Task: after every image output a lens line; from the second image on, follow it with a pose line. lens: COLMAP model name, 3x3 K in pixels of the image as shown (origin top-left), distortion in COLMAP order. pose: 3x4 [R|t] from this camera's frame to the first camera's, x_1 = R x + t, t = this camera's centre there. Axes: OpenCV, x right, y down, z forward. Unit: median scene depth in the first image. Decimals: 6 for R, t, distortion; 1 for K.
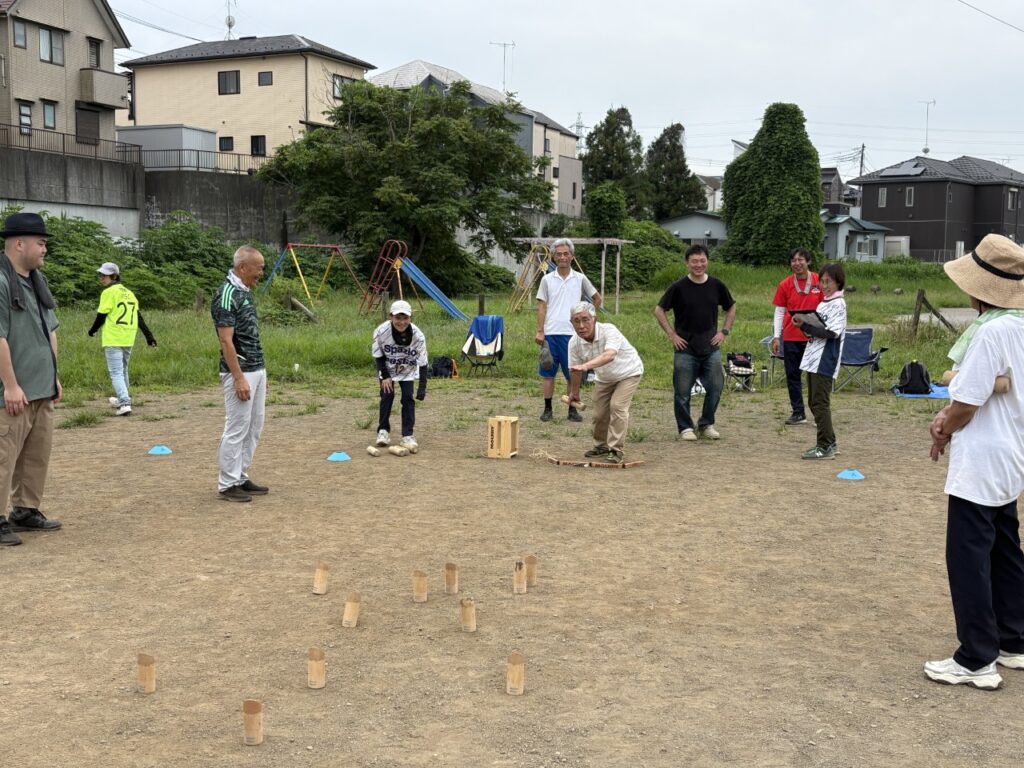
lens RADIAL K [[1256.9, 0, 512.0], [0, 1256.9, 384.0], [0, 0, 1]] dist [0.149025, -0.397555]
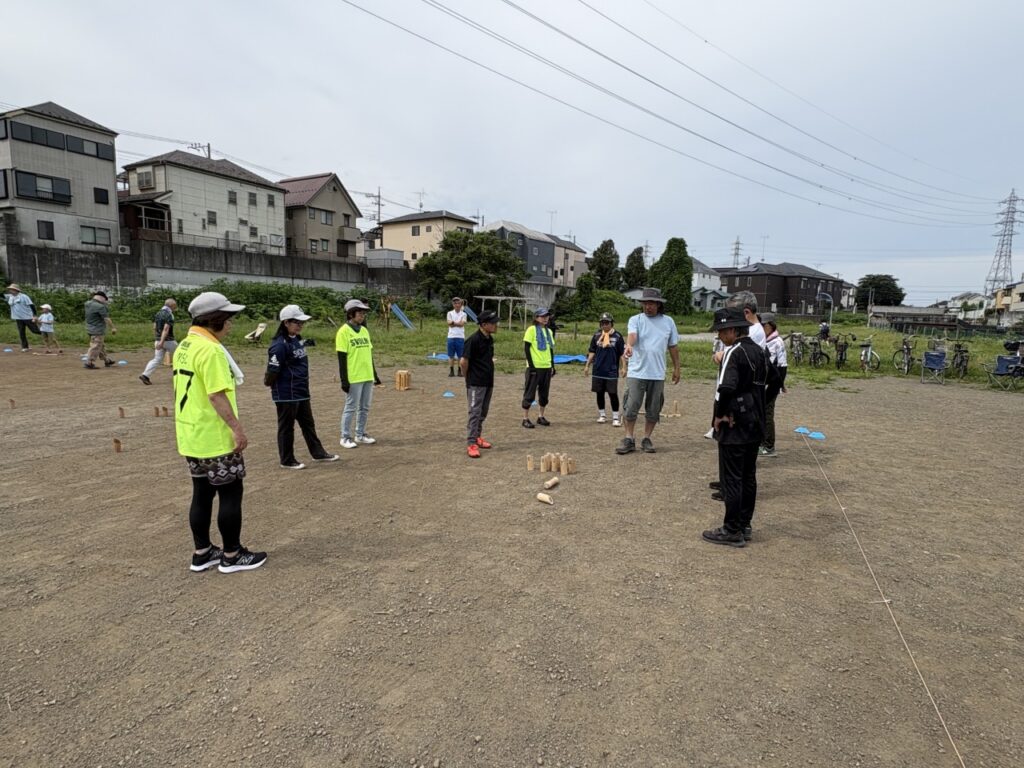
lens RADIAL K [[564.5, 0, 512.0], [0, 564.5, 384.0], [0, 0, 1]] dist [0.001514, 0.000736]
pose [[0.977046, 0.048938, -0.207333, 0.209387], [-0.041133, 0.998279, 0.041793, 0.001775], [0.209021, -0.032306, 0.977377, -0.024579]]
